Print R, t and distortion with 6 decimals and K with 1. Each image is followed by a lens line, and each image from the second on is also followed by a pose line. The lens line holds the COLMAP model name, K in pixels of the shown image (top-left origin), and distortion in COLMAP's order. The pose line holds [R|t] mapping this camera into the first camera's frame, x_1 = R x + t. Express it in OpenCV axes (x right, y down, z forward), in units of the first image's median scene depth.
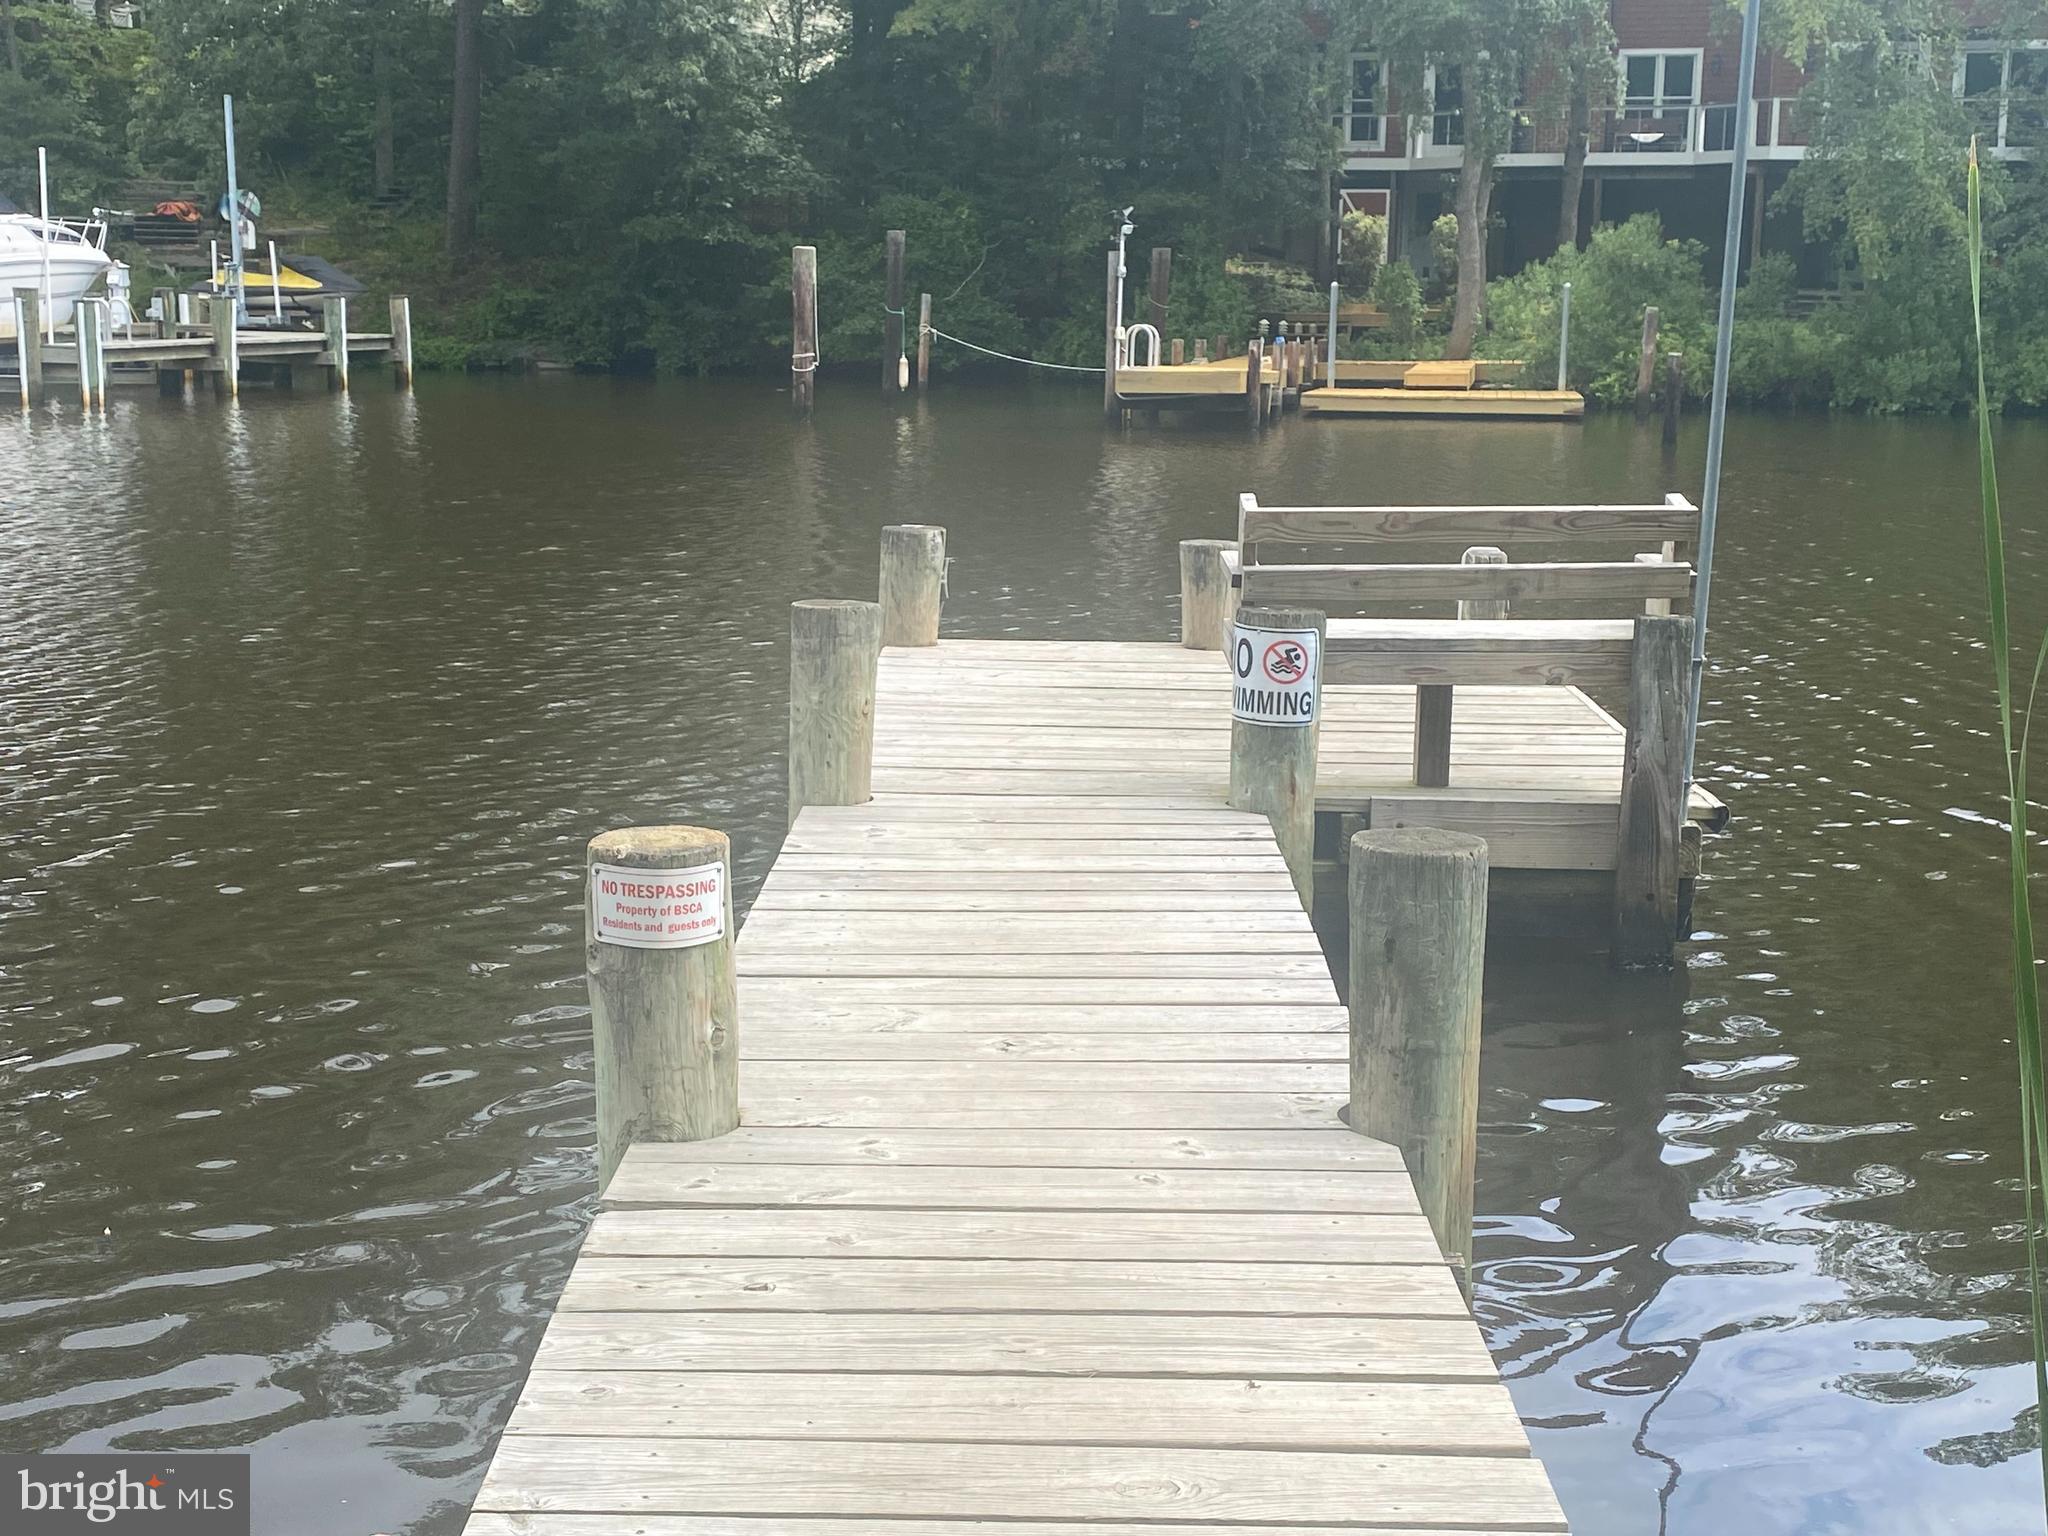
lens RADIAL K [[2632.8, 0, 1025.9], [0, 2632.8, 768.3], [0, 0, 1]] dist [0.052159, 0.000000]
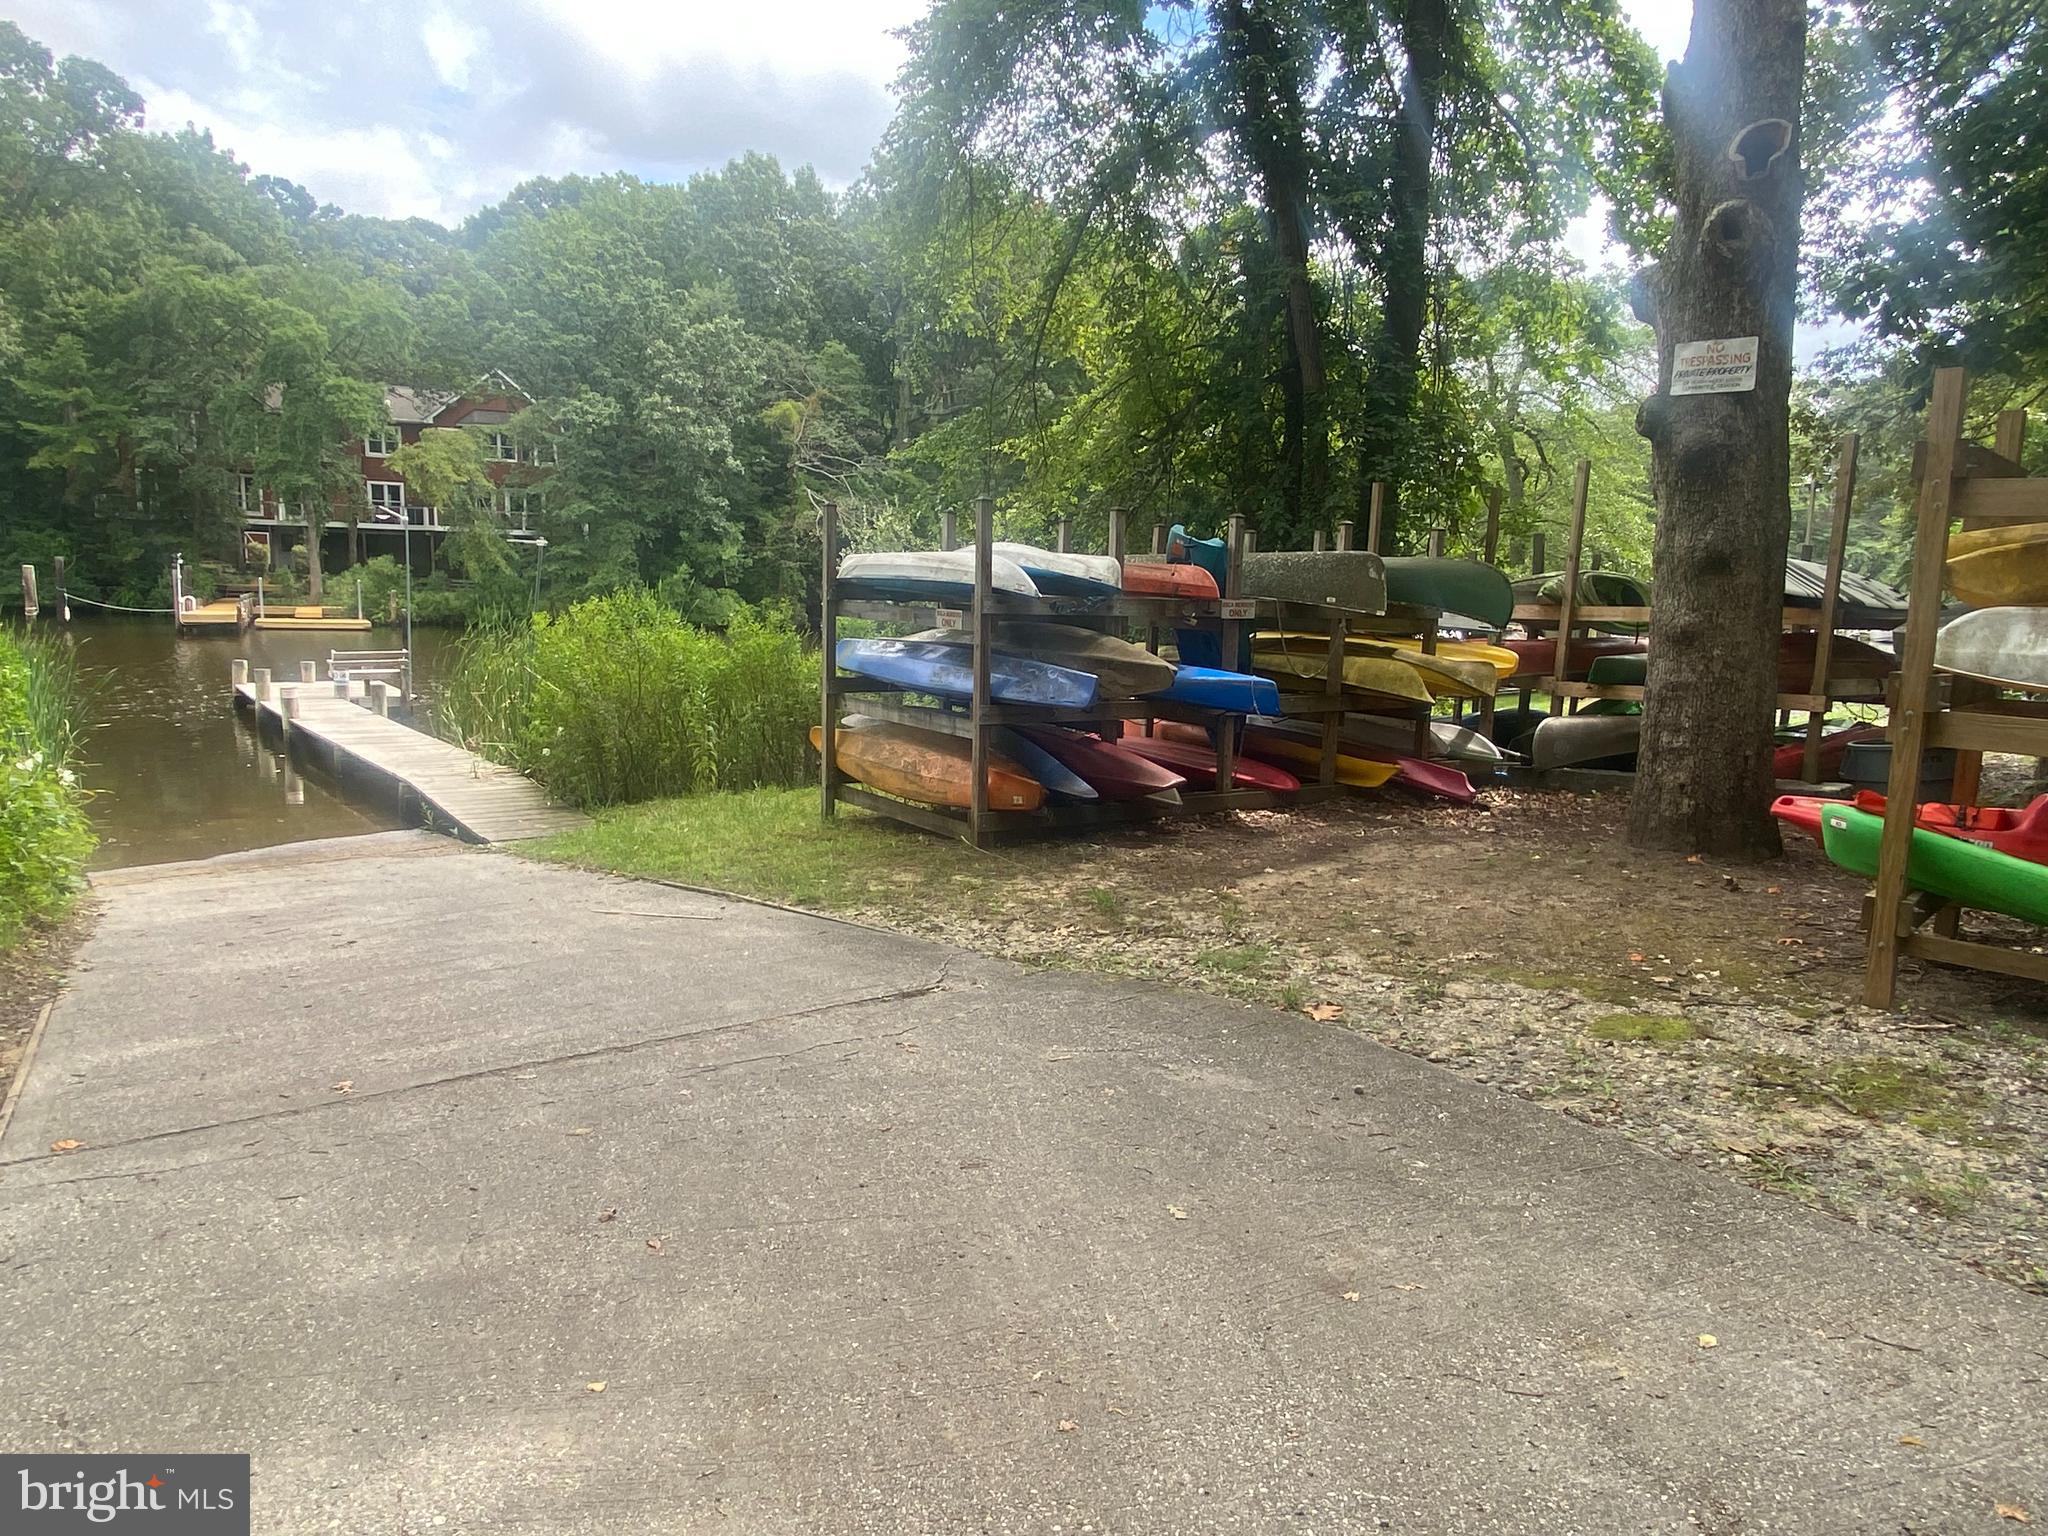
lens RADIAL K [[1255.0, 0, 989.3], [0, 1255.0, 748.2], [0, 0, 1]] dist [0.028151, 0.000493]
pose [[0.783740, -0.067774, 0.617380, -0.100685], [0.087281, 0.996183, -0.001442, 0.047135], [-0.614926, 0.055015, 0.786664, -0.407399]]
